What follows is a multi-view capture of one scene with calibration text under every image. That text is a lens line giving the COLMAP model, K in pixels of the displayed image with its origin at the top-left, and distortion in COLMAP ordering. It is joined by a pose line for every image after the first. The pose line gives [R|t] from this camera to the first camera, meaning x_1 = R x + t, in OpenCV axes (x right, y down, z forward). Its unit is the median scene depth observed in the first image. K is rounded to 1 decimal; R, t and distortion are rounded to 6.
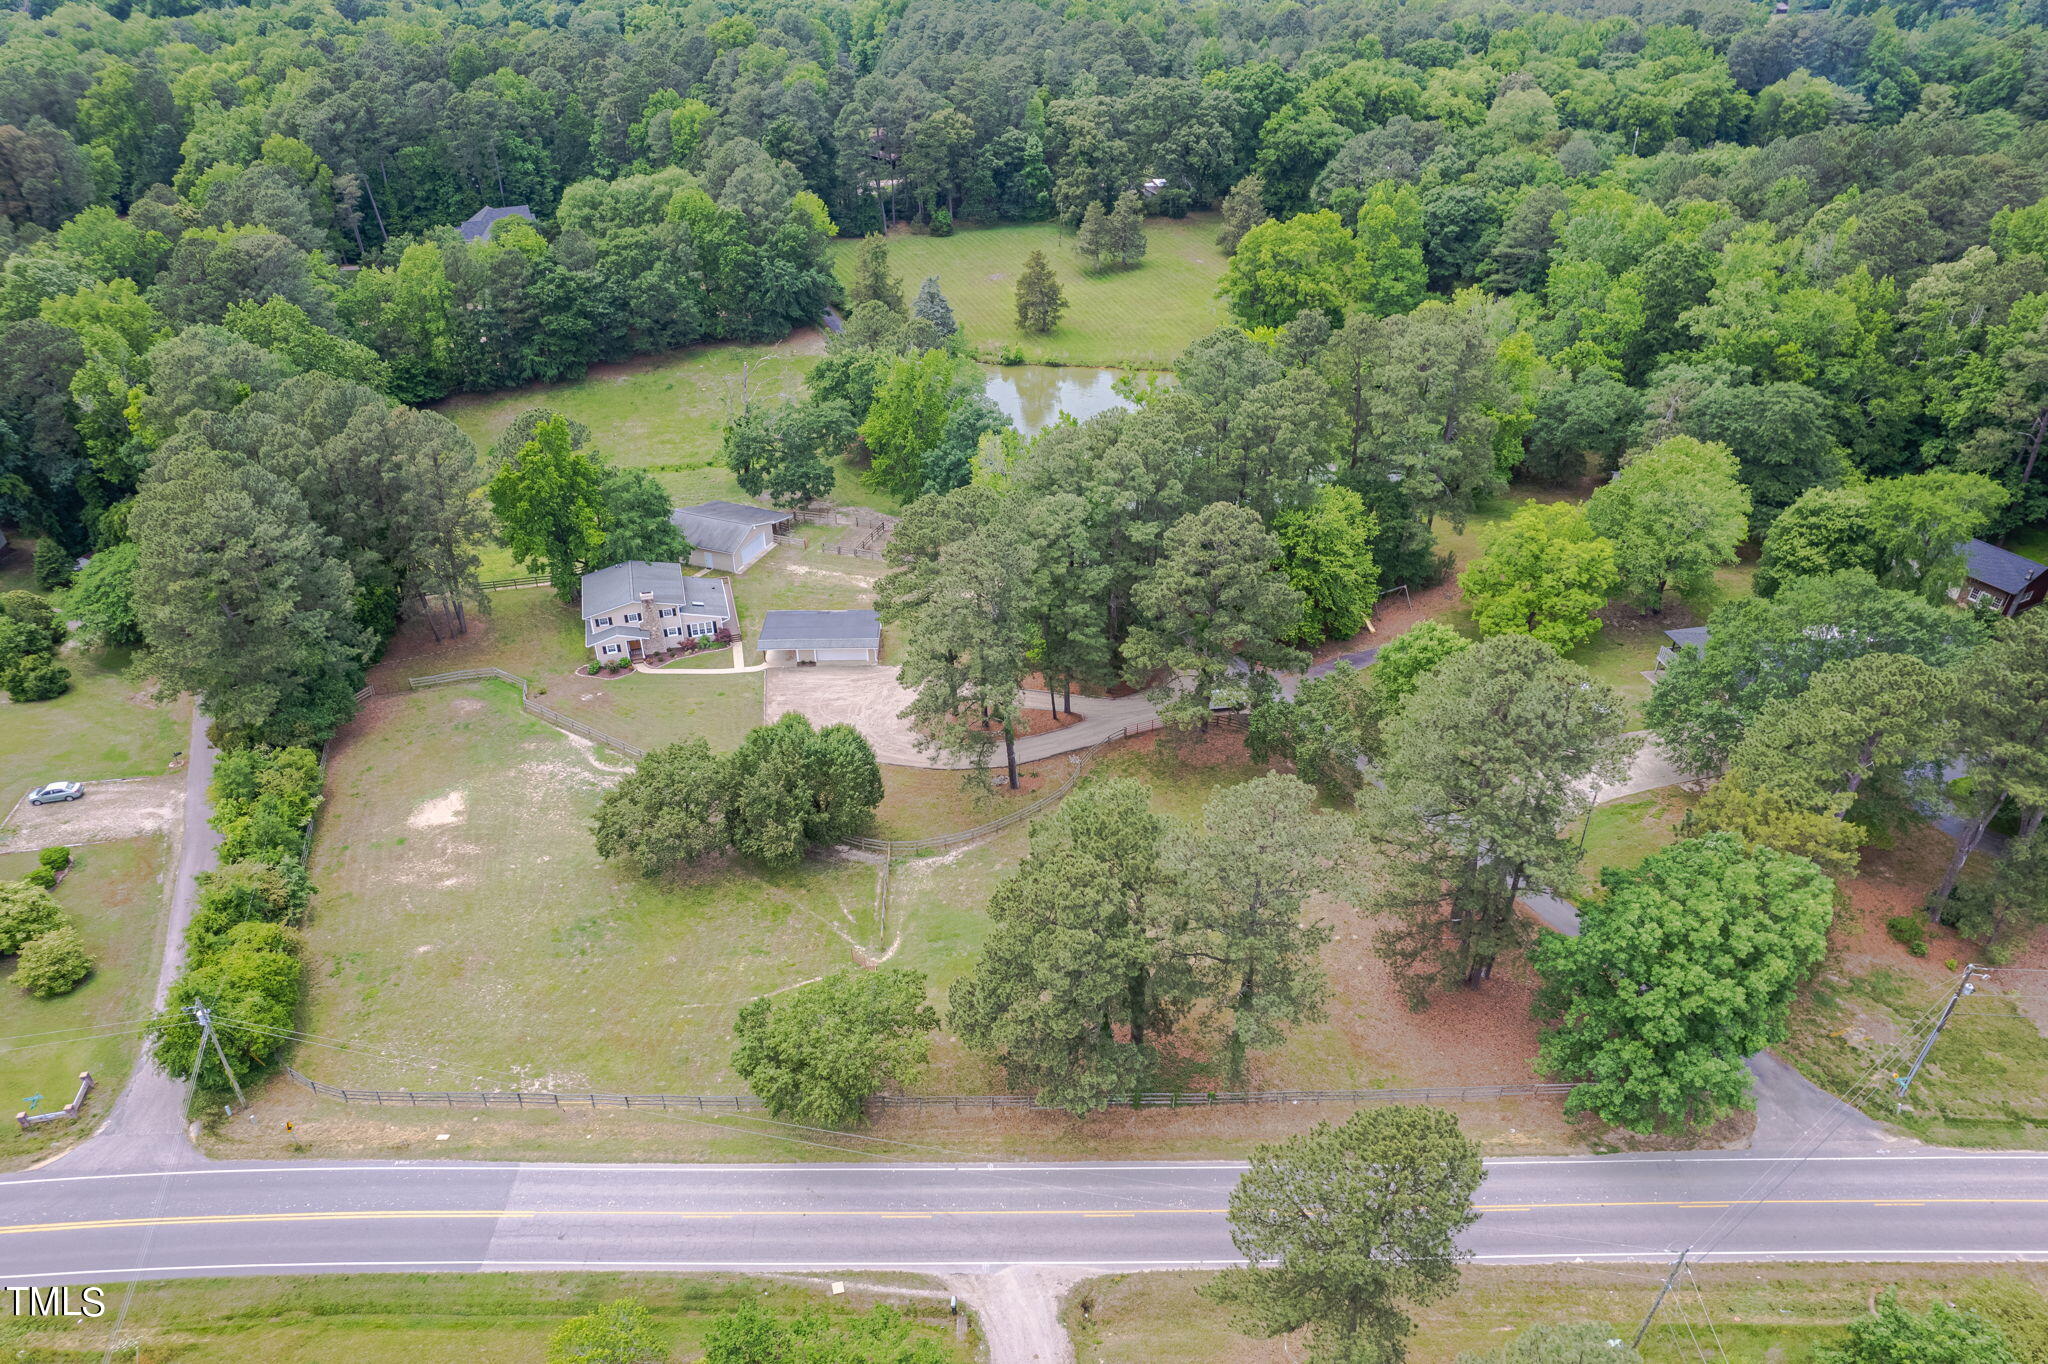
lens RADIAL K [[1316.1, 0, 1024.0], [0, 1316.1, 682.0], [0, 0, 1]] dist [-0.070507, 0.068287]
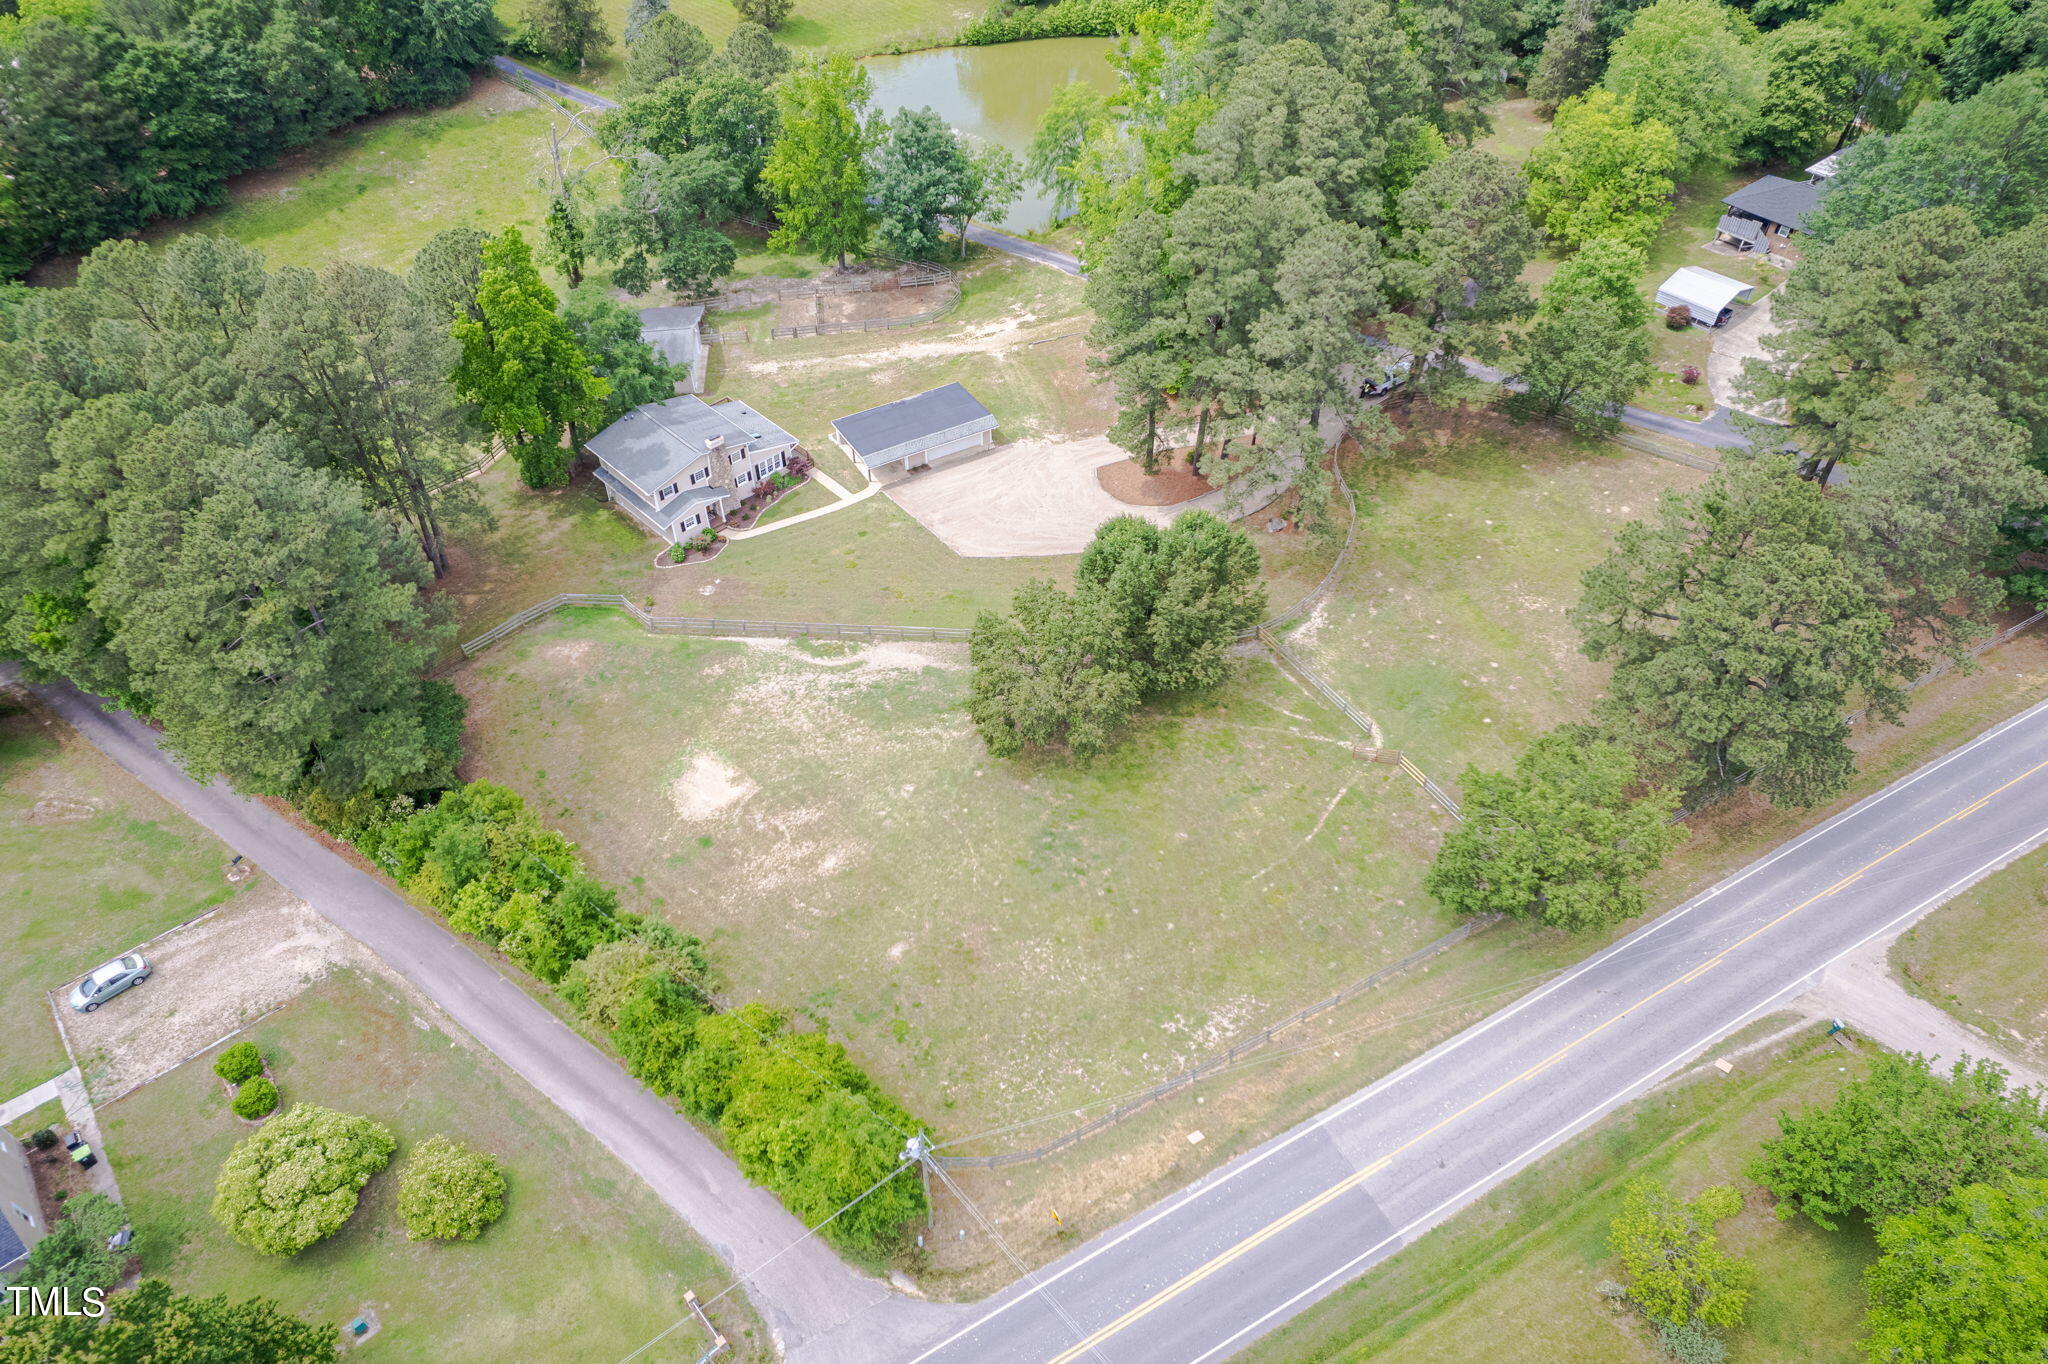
lens RADIAL K [[1316.1, 0, 1024.0], [0, 1316.1, 682.0], [0, 0, 1]] dist [-0.070507, 0.068287]
pose [[0.880359, -0.339406, 0.331317, -0.422245], [0.261263, 0.930010, 0.258503, -0.084121], [-0.395866, -0.141015, 0.907417, 0.210827]]
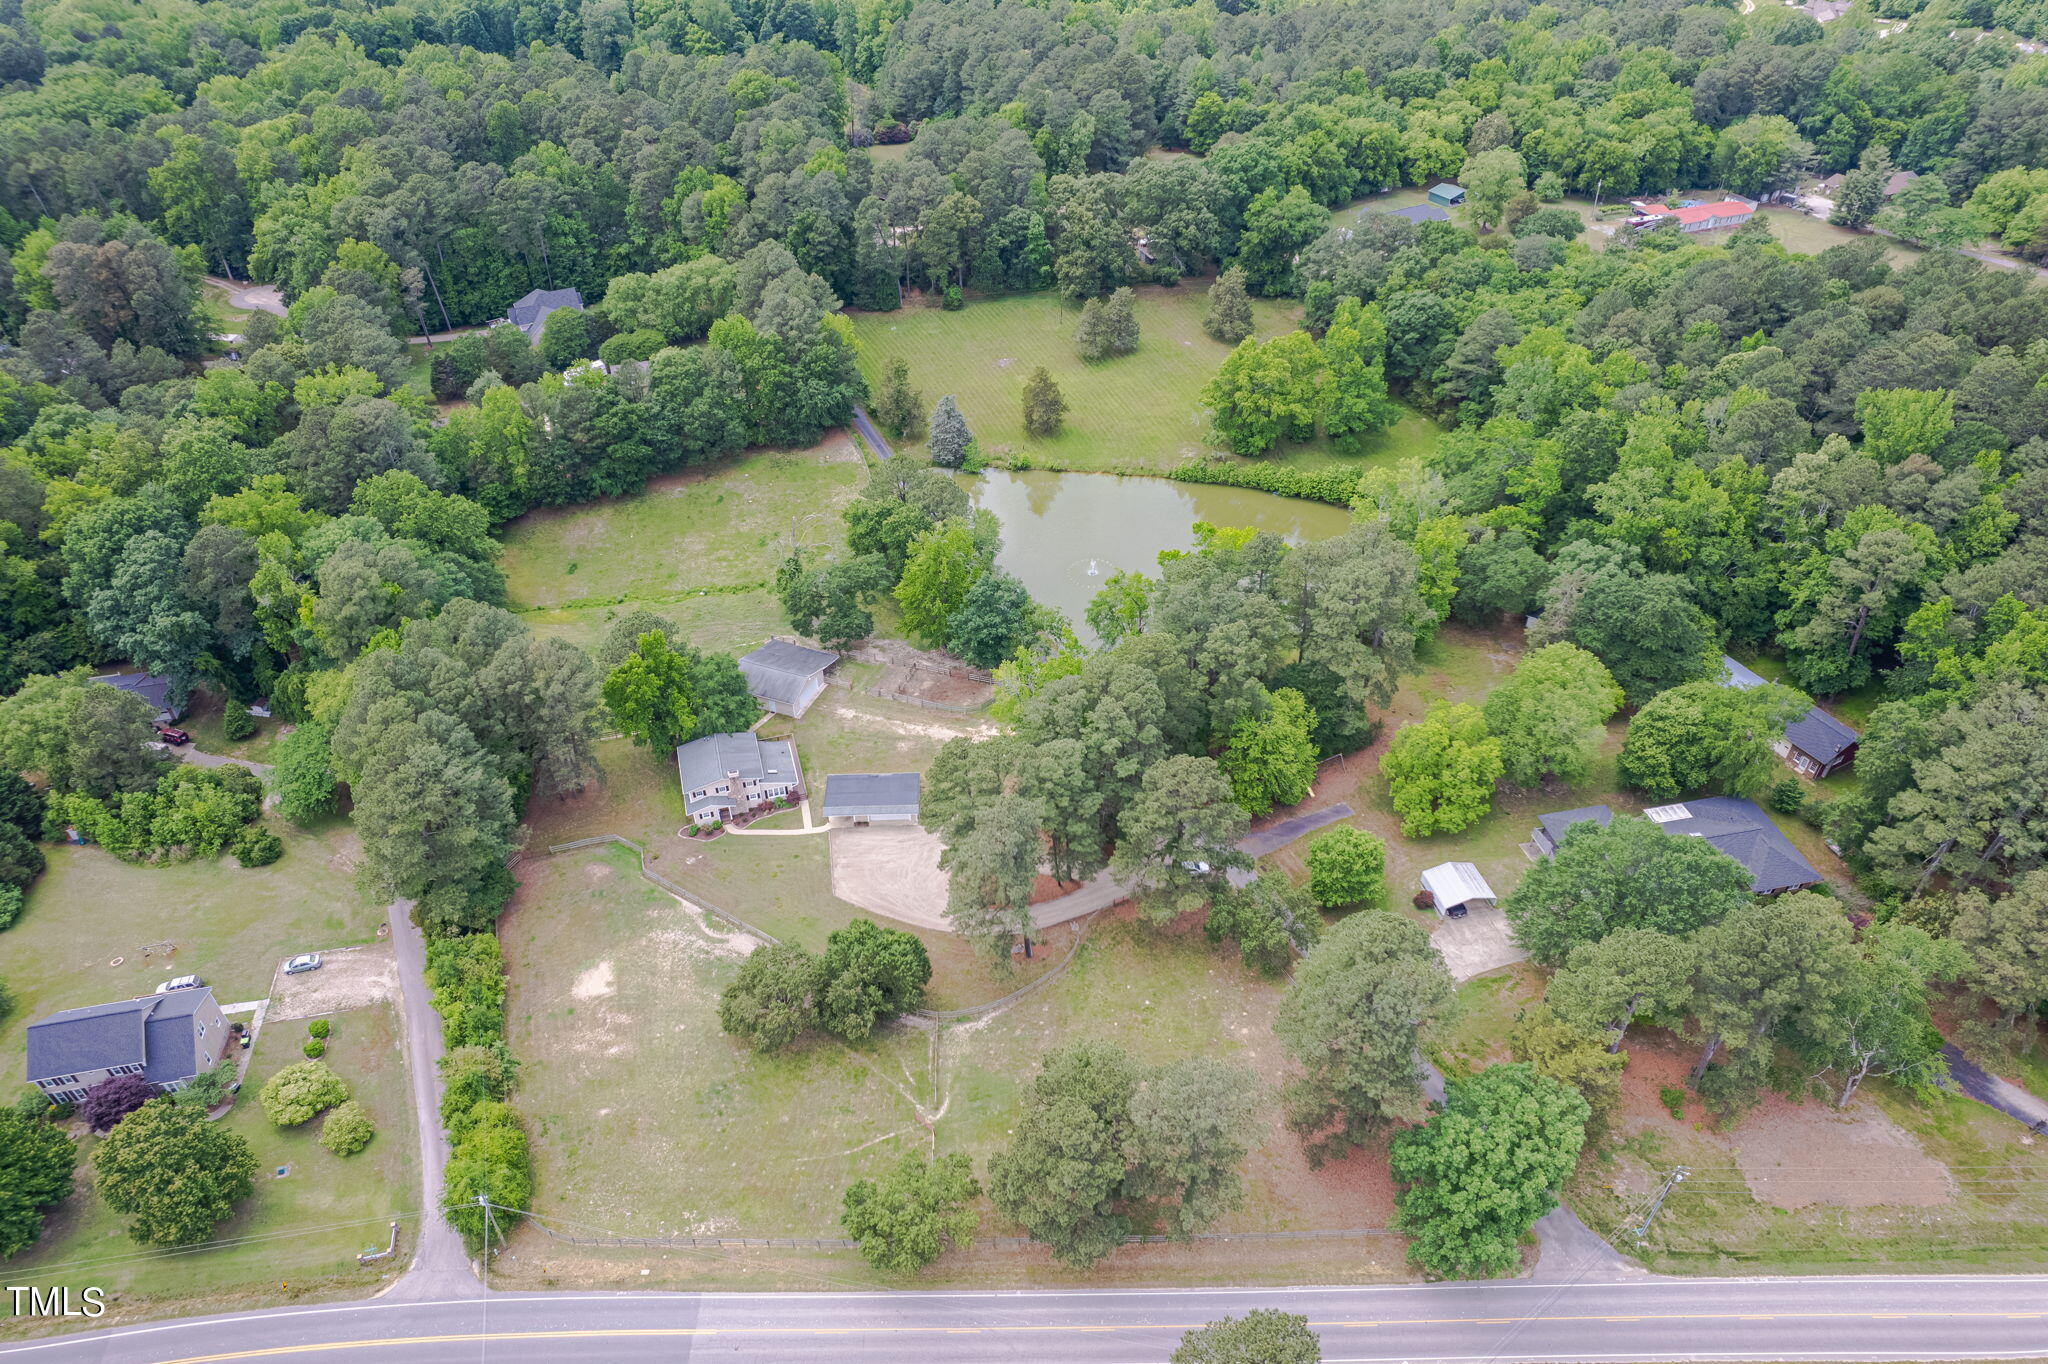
lens RADIAL K [[1316.1, 0, 1024.0], [0, 1316.1, 682.0], [0, 0, 1]] dist [-0.070507, 0.068287]
pose [[0.999972, -0.007068, -0.002457, -0.006081], [0.007278, 0.995006, 0.099550, -0.271454], [0.001741, -0.099565, 0.995030, -0.235220]]
